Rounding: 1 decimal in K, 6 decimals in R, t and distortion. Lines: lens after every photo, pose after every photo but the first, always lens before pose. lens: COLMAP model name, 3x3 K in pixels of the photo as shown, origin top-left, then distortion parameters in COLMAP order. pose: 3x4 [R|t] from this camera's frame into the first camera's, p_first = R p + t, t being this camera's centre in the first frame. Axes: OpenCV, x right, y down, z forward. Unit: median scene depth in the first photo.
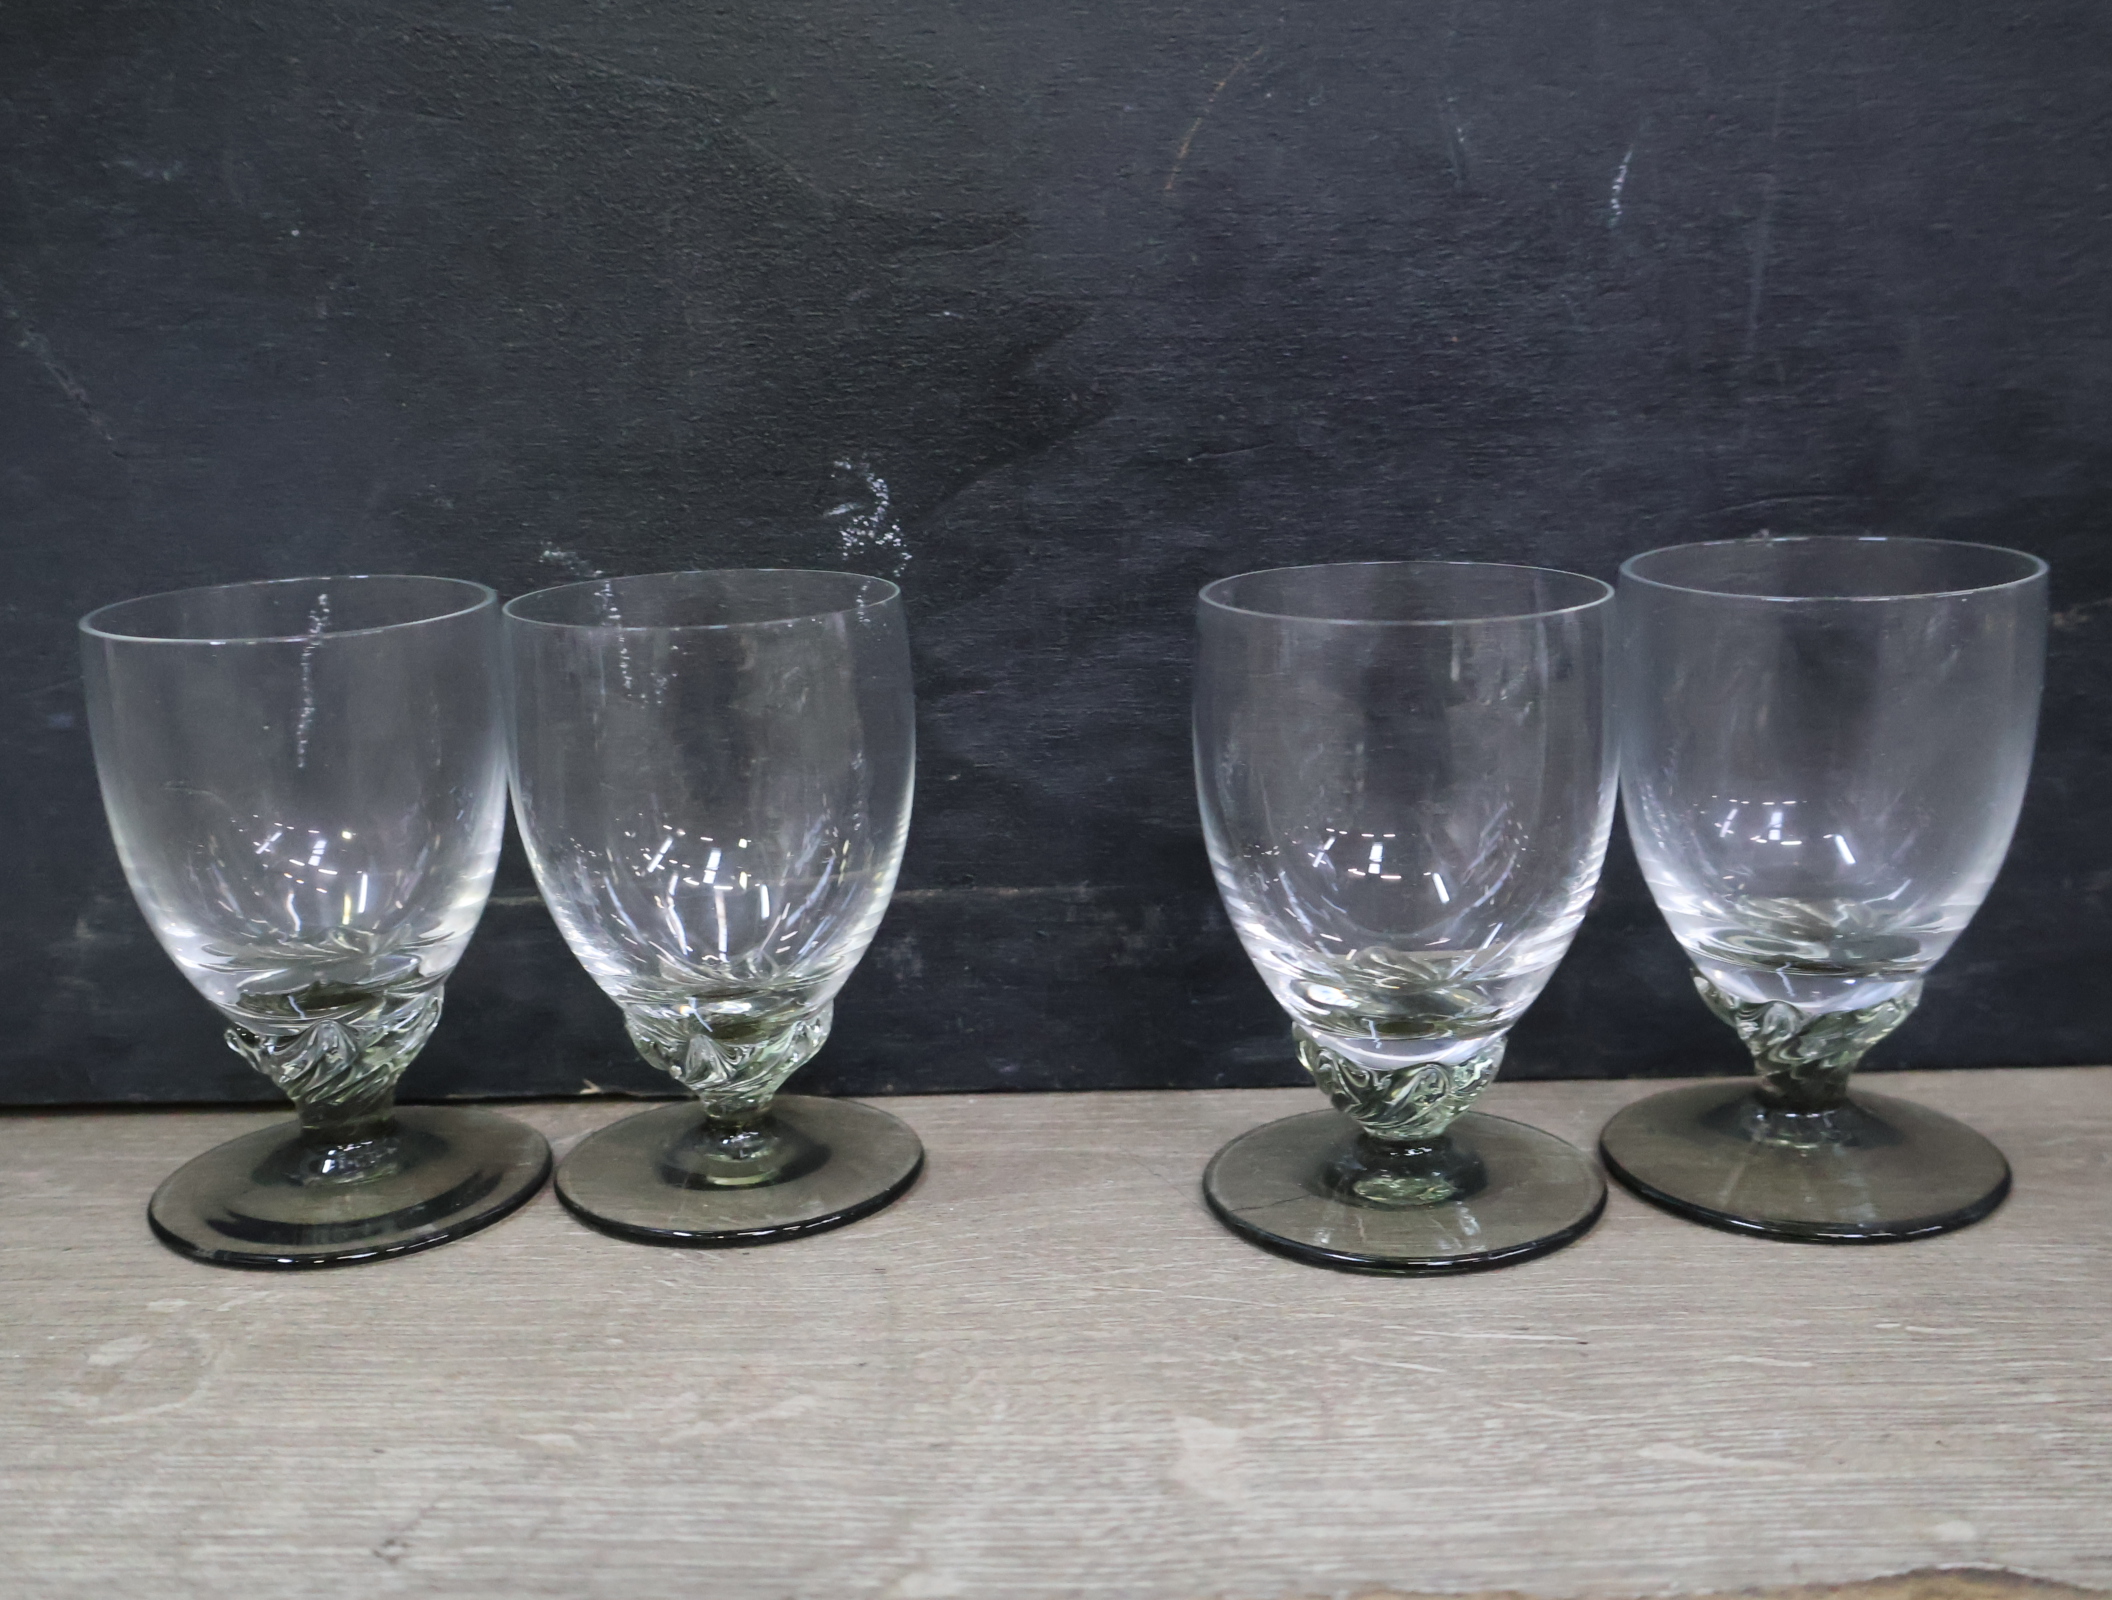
lens RADIAL K [[2336.4, 0, 1058.8], [0, 2336.4, 802.9], [0, 0, 1]] dist [0.007610, 0.000000]
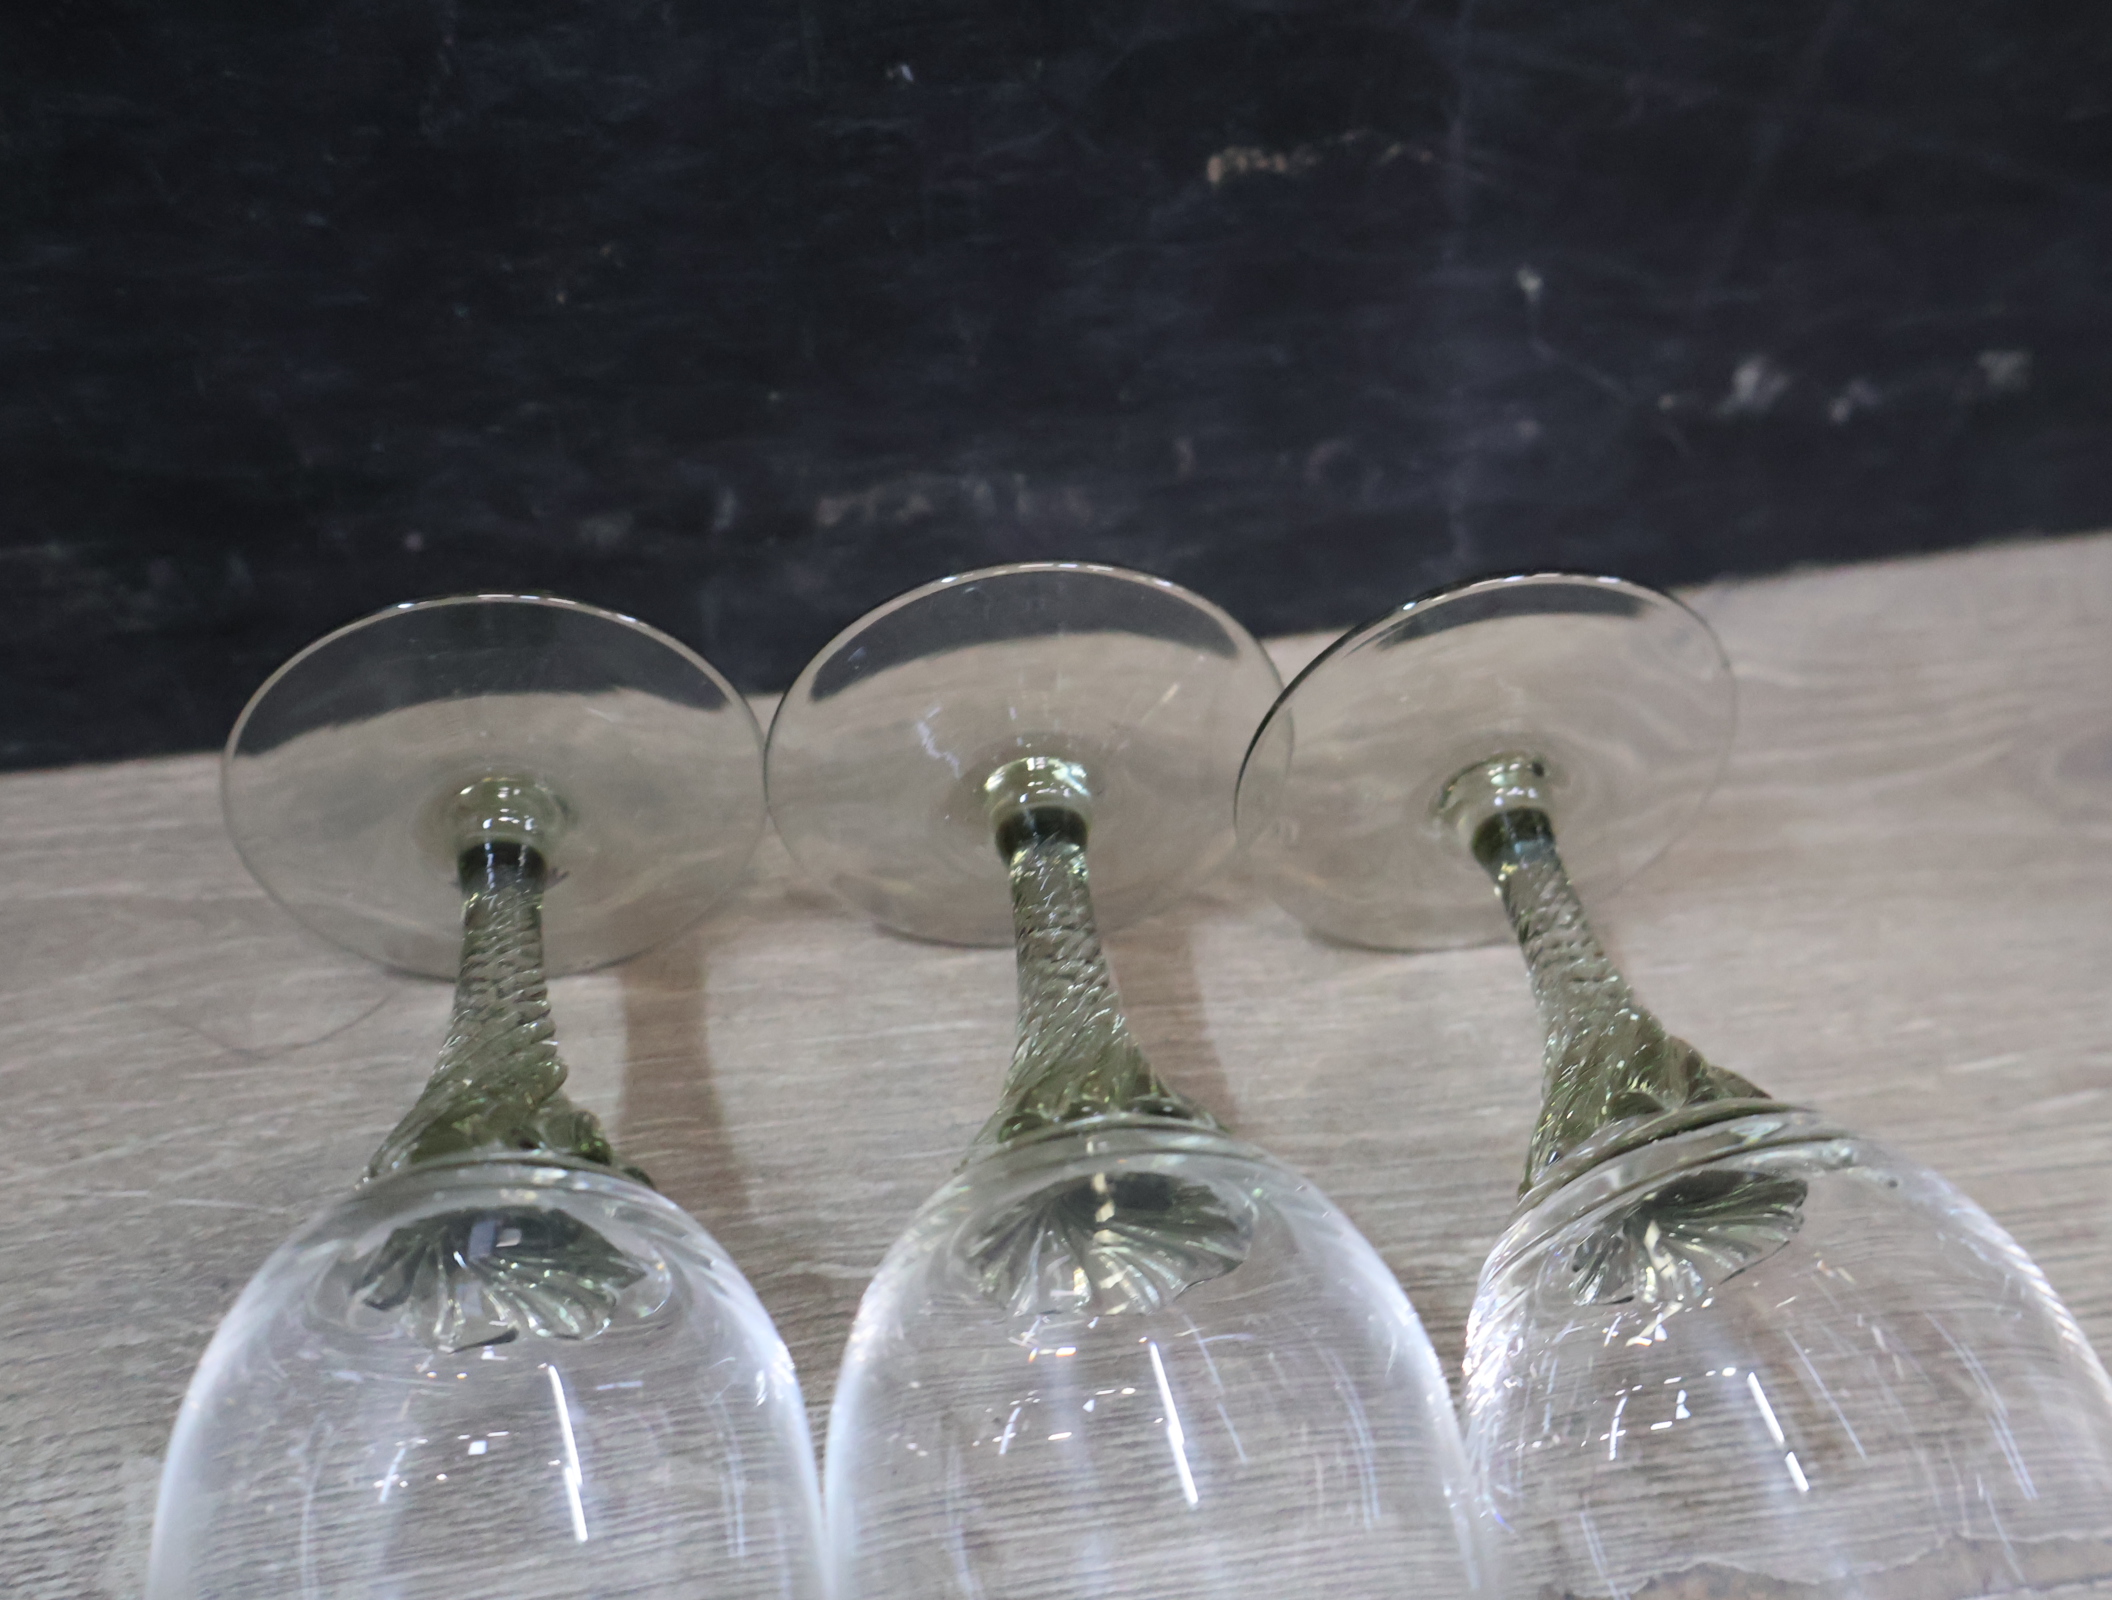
lens RADIAL K [[2336.4, 0, 1062.8], [0, 2336.4, 784.1], [0, 0, 1]] dist [0.007610, 0.000000]
pose [[0.978808, -0.100768, 0.178272, 0.248905], [0.002730, 0.876894, 0.480676, -0.346944], [-0.204763, -0.470003, 0.858586, 0.311168]]
